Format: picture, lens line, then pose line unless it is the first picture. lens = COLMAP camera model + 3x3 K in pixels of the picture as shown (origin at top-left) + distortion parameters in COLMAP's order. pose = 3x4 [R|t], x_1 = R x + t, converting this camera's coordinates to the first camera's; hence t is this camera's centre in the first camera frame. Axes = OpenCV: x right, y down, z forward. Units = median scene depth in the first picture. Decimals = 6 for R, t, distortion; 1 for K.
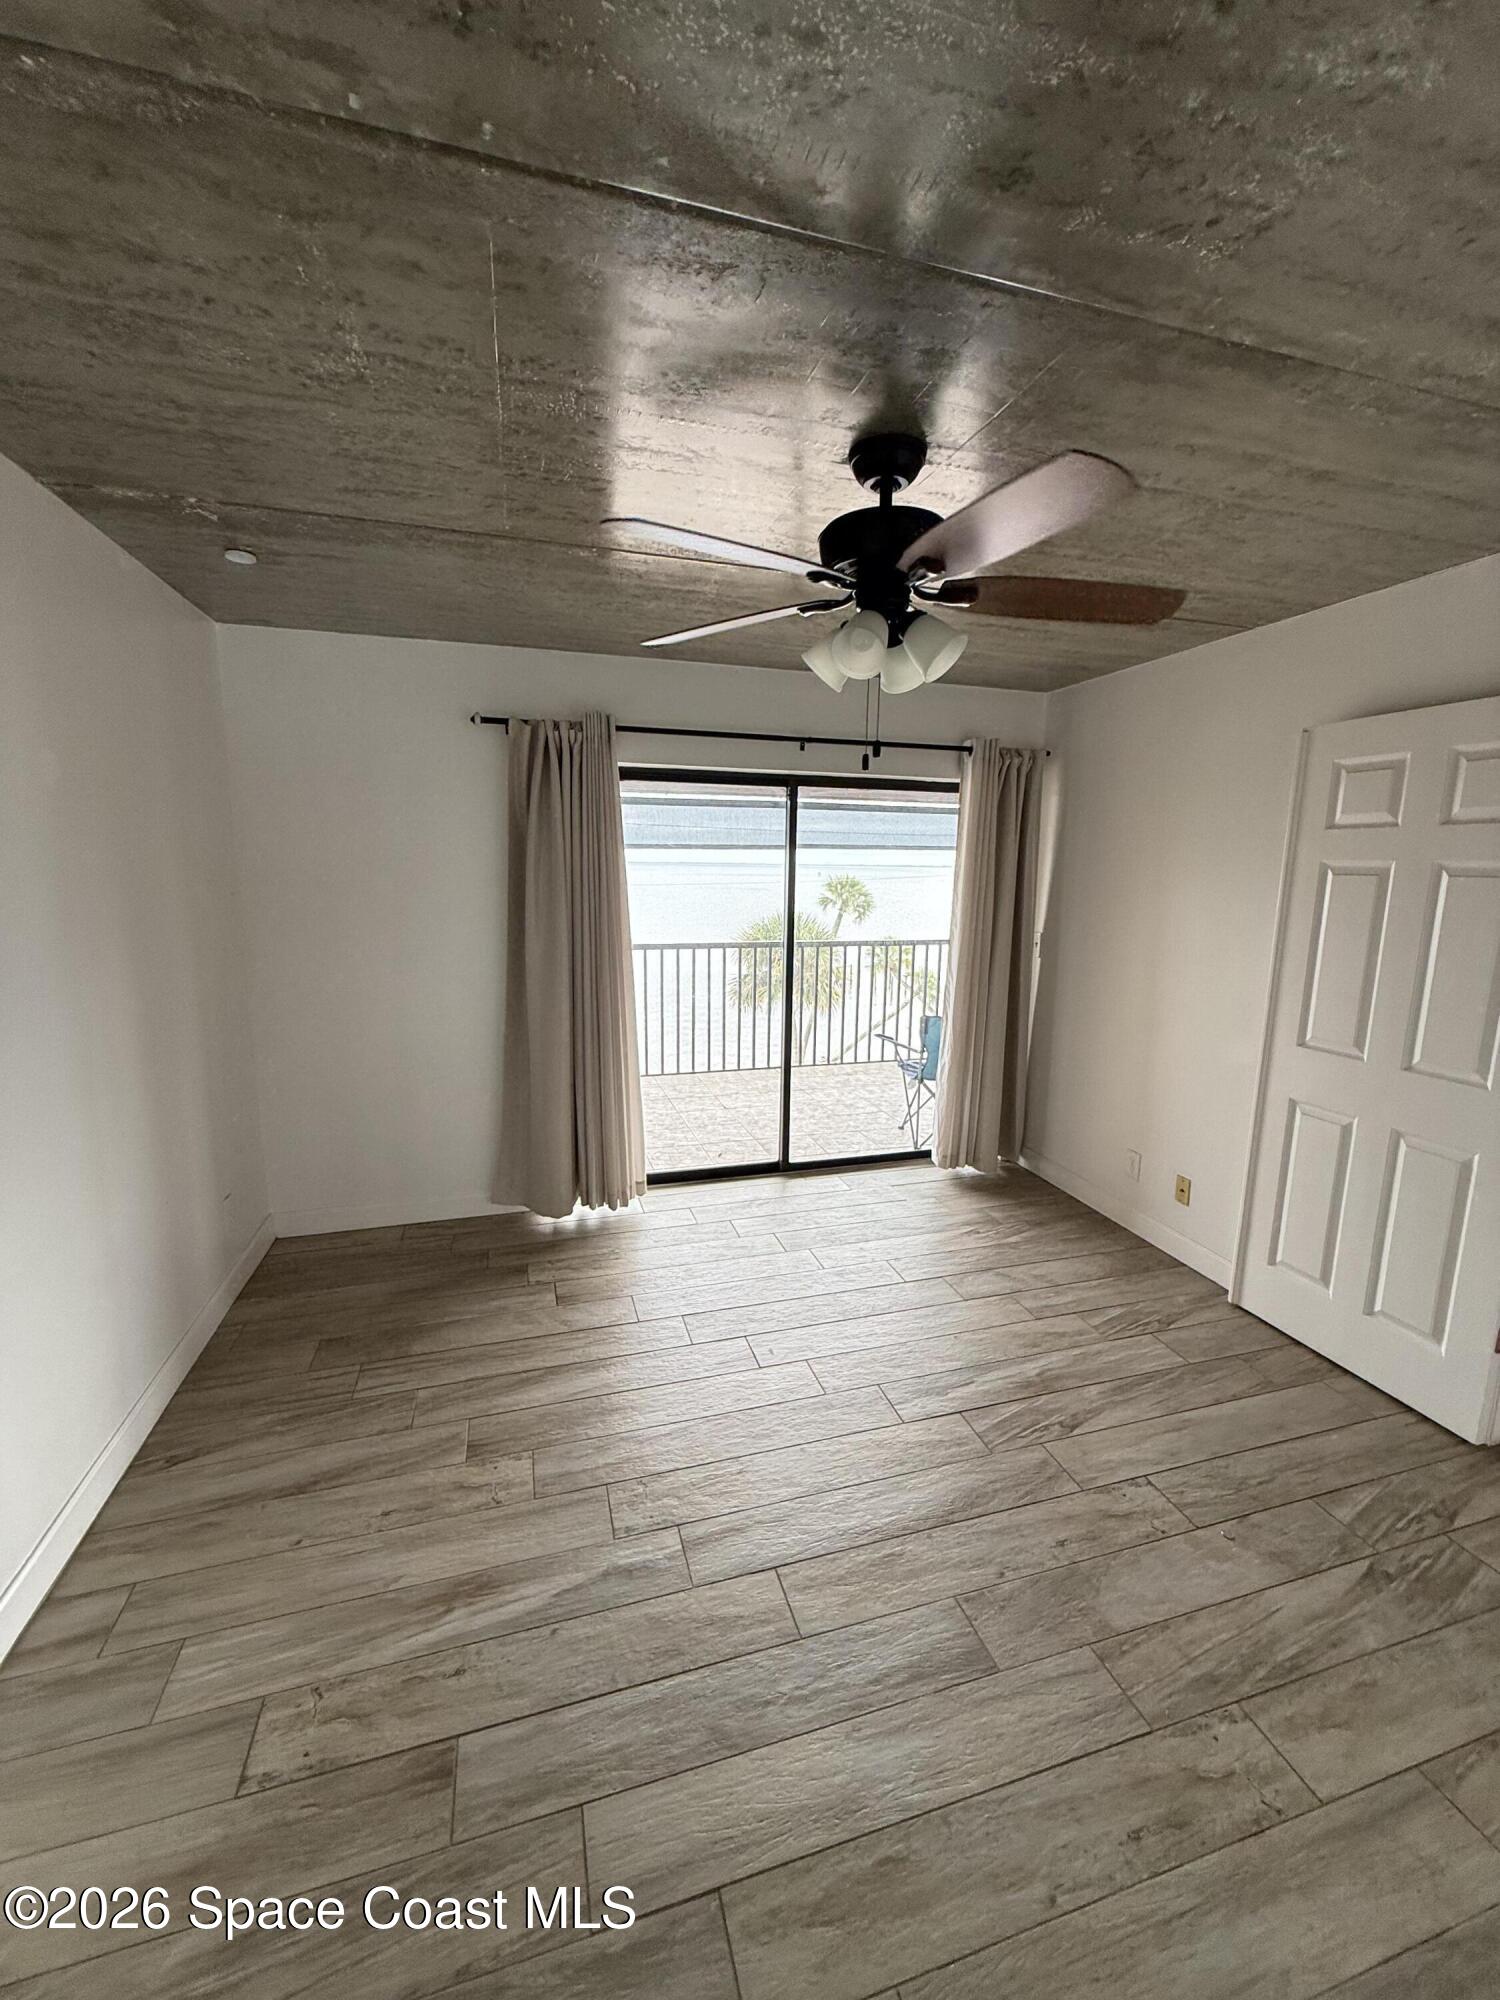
lens RADIAL K [[793.9, 0, 751.6], [0, 793.9, 1004.0], [0, 0, 1]] dist [0.005808, 0.001014]
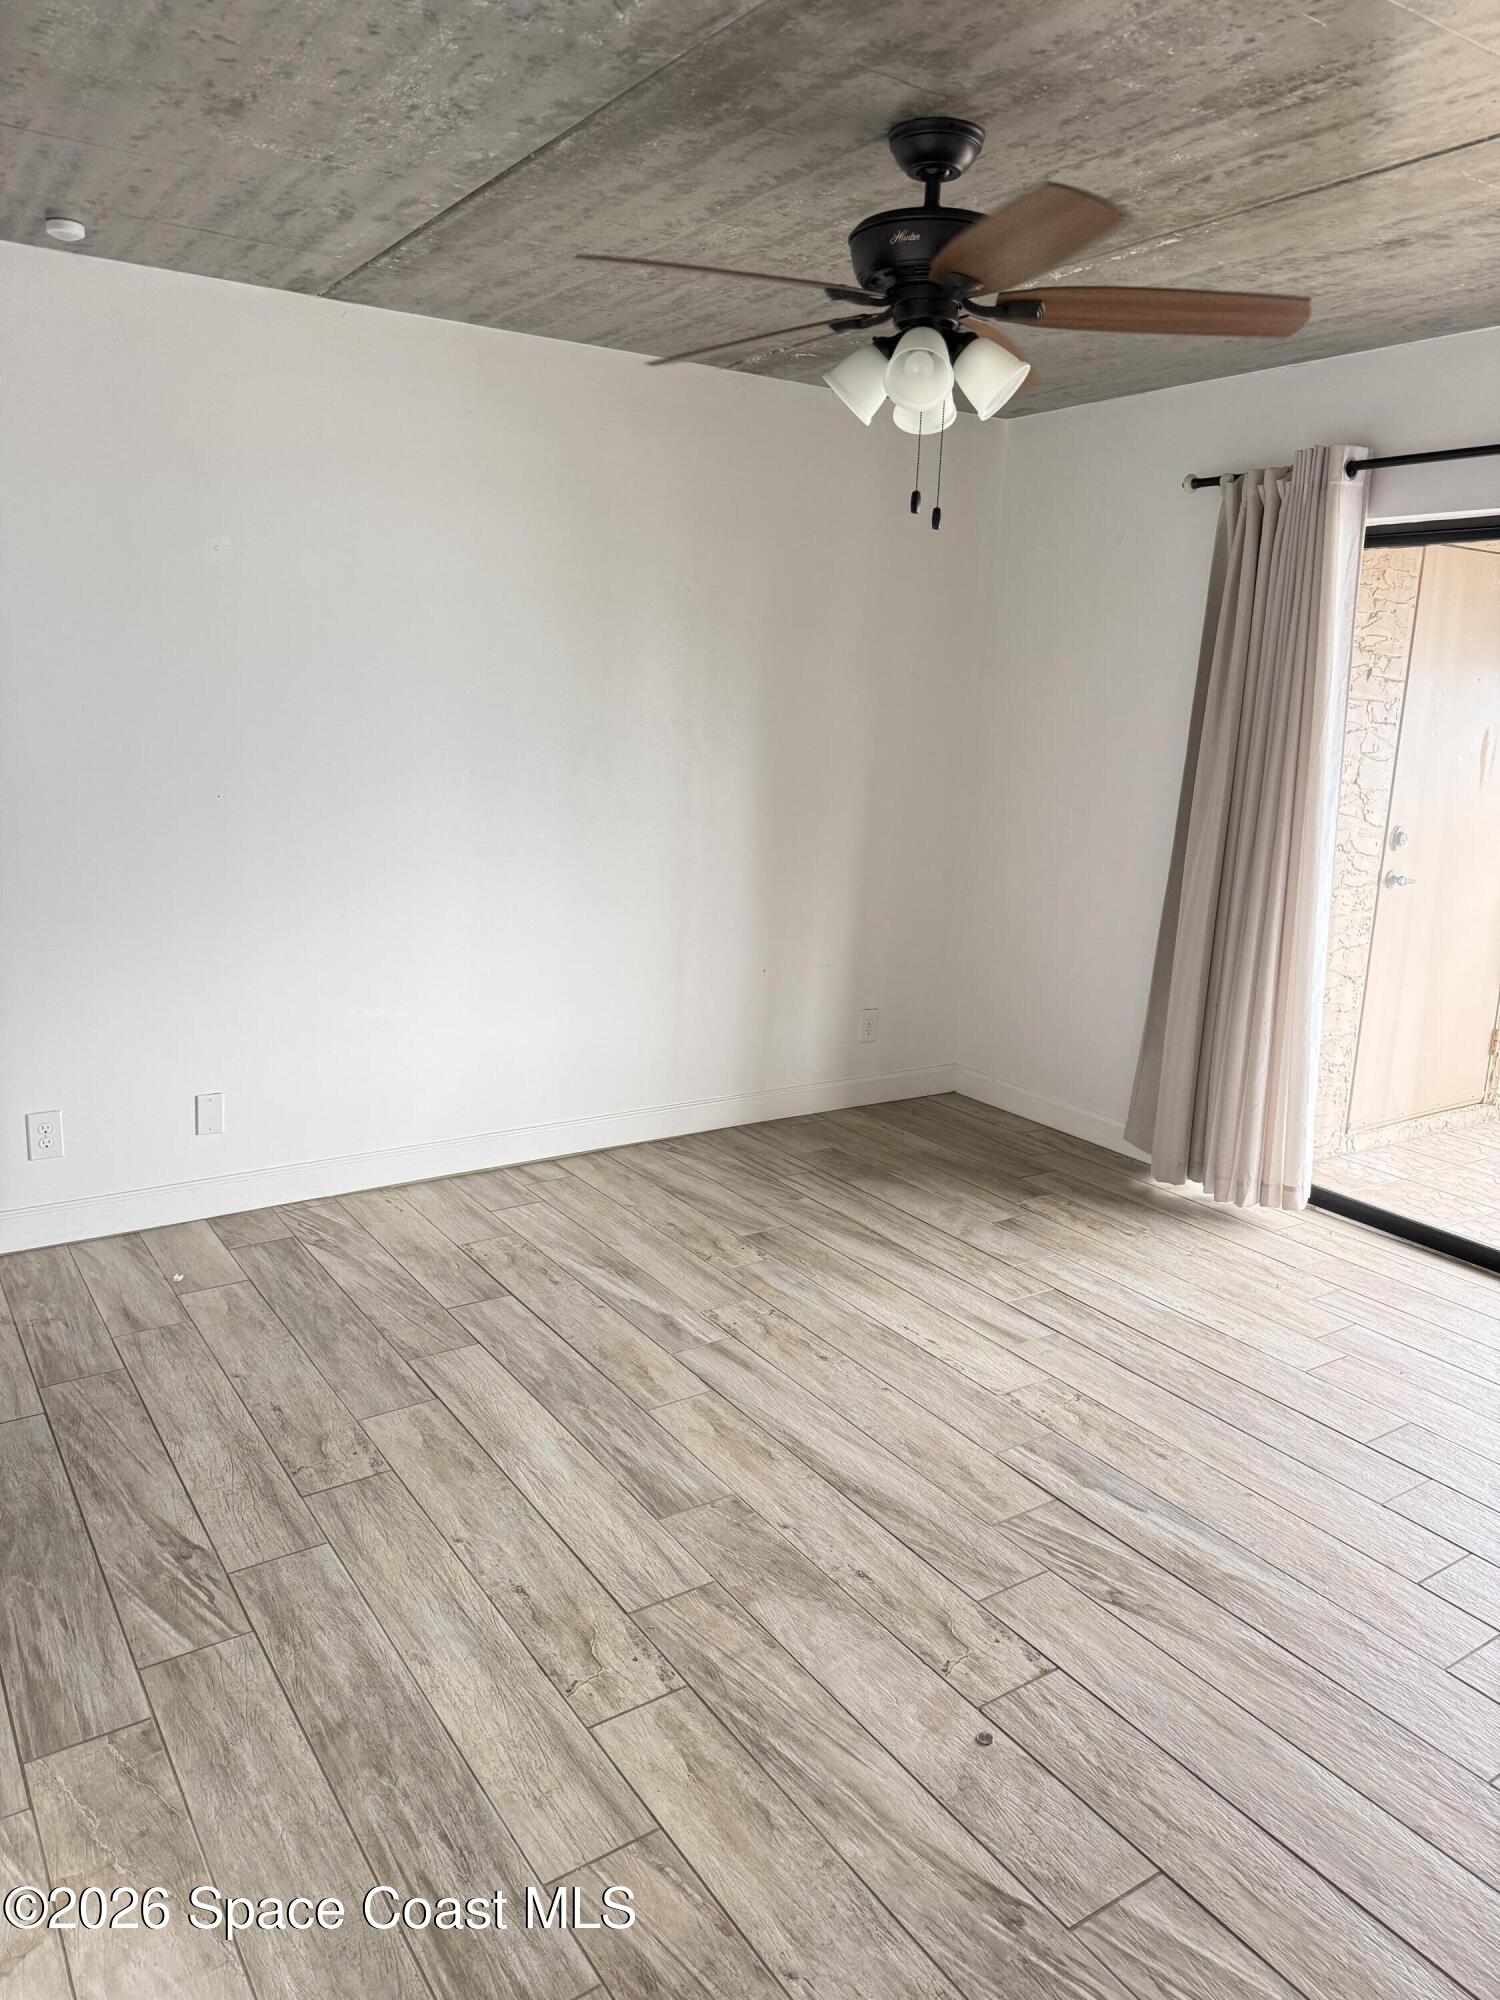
lens RADIAL K [[1413.3, 0, 751.9], [0, 1413.3, 992.1], [0, 0, 1]] dist [0.013626, -0.012423]
pose [[0.296990, 0.200746, -0.933541, 1.427570], [-0.212476, 0.967034, 0.140352, 0.011081], [0.930941, 0.156672, 0.329853, 0.399104]]
